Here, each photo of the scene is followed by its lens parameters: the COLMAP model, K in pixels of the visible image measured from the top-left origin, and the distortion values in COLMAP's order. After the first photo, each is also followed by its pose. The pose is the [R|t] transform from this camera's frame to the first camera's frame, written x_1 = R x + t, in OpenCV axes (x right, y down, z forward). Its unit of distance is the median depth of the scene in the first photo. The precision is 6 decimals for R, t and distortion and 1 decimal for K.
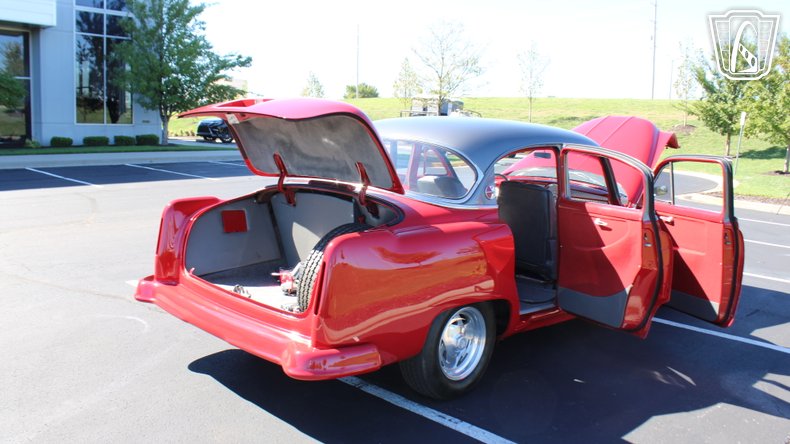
lens RADIAL K [[677.1, 0, 377.6], [0, 677.1, 224.0], [0, 0, 1]] dist [-0.195067, 0.204243]
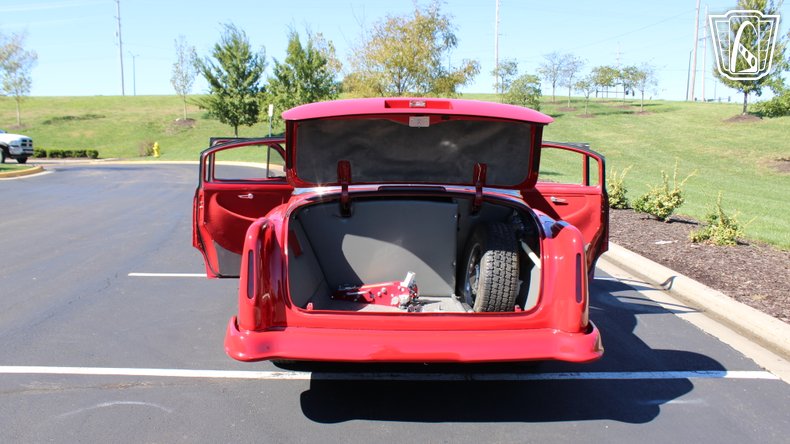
lens RADIAL K [[672.1, 0, 379.8], [0, 672.1, 227.6], [0, 0, 1]] dist [-0.171578, 0.153491]
pose [[0.693393, -0.133401, 0.708103, -0.140369], [0.124478, 0.990115, 0.064638, -0.012502], [-0.709726, 0.043323, 0.703144, 0.062299]]
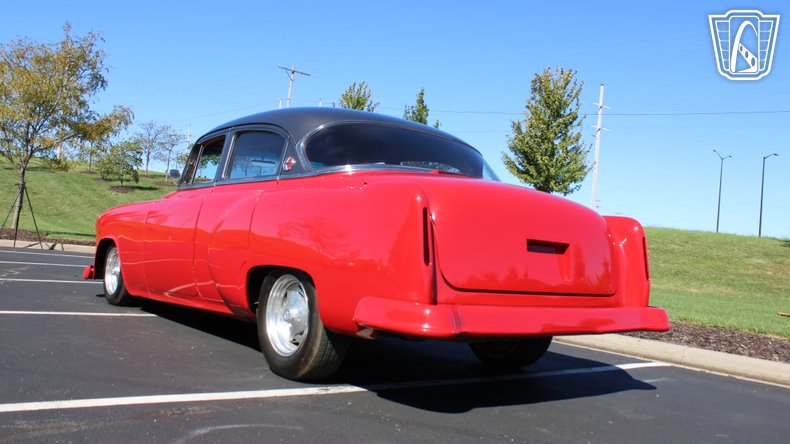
lens RADIAL K [[721.2, 0, 395.1], [0, 721.2, 222.9], [0, 0, 1]] dist [-0.163711, 0.162200]
pose [[0.109911, -0.001551, 0.993940, -0.187760], [0.074432, 0.997204, -0.006675, 0.001113], [-0.991151, 0.074714, 0.109719, 0.173347]]
